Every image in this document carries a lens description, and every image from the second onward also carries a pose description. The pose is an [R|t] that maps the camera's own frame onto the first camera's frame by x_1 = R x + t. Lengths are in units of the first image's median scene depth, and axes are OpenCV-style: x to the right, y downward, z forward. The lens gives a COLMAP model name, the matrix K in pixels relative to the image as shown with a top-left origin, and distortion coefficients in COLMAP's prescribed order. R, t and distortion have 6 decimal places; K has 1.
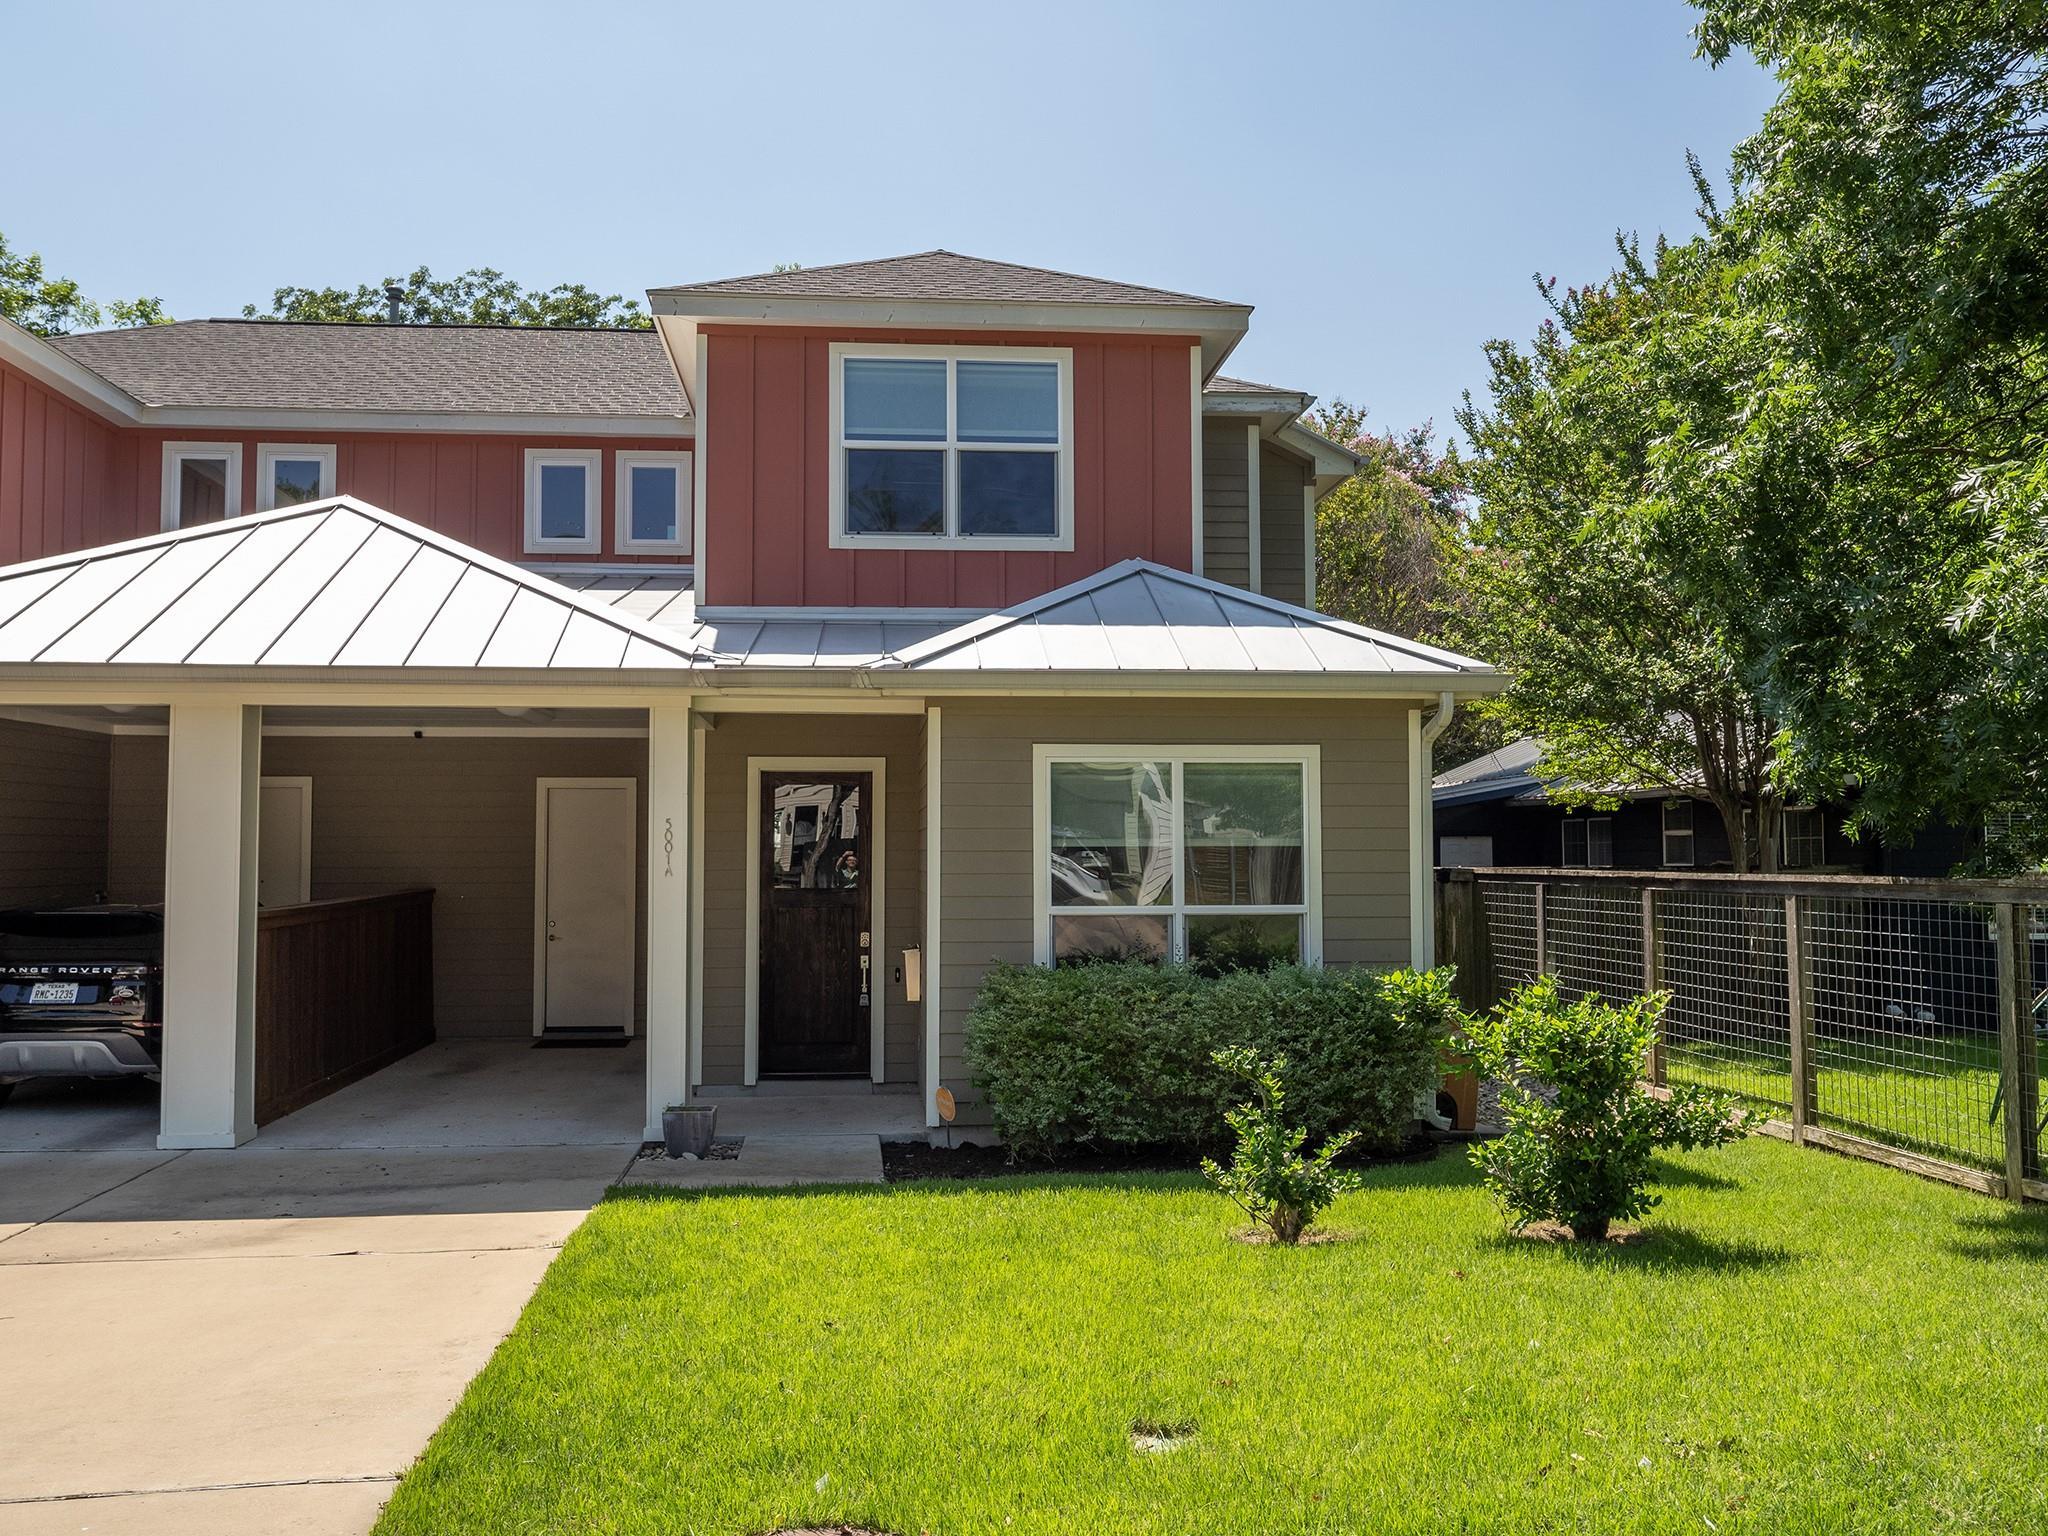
lens RADIAL K [[1780.1, 0, 1020.1], [0, 1780.1, 770.5], [0, 0, 1]] dist [0.009452, -0.007855]
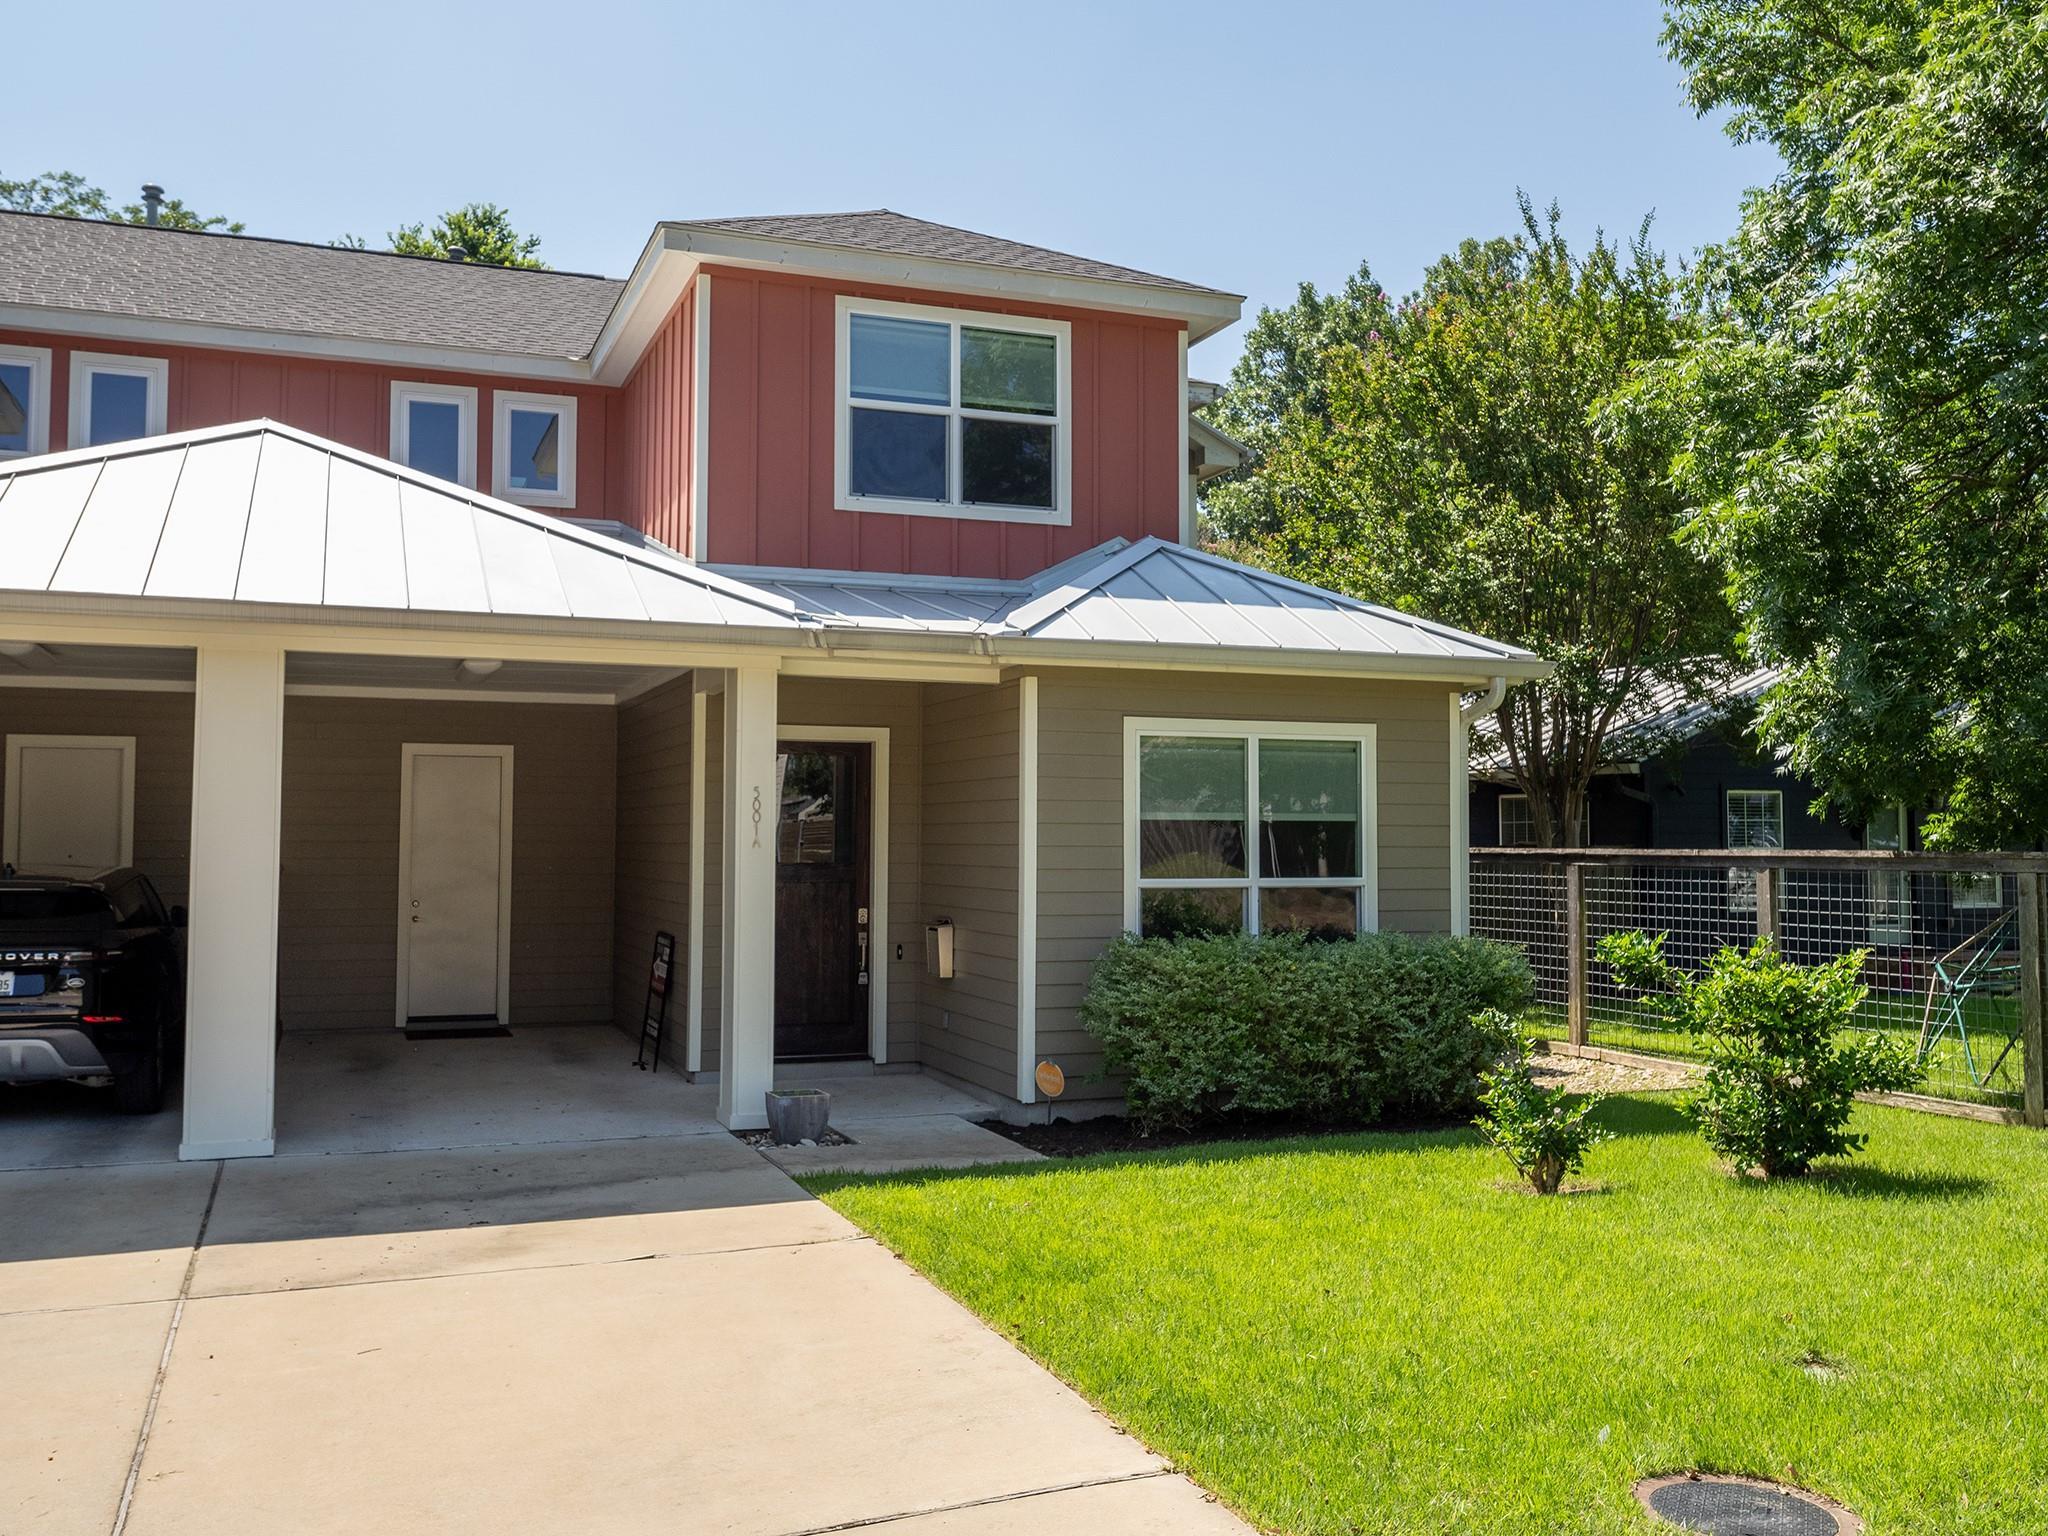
lens RADIAL K [[1780.1, 0, 1022.8], [0, 1780.1, 761.6], [0, 0, 1]] dist [0.009452, -0.007855]
pose [[0.961442, 0.016866, 0.274489, -0.303099], [-0.017712, 0.999843, 0.000604, 0.010171], [-0.274436, -0.005443, 0.961590, 0.052829]]
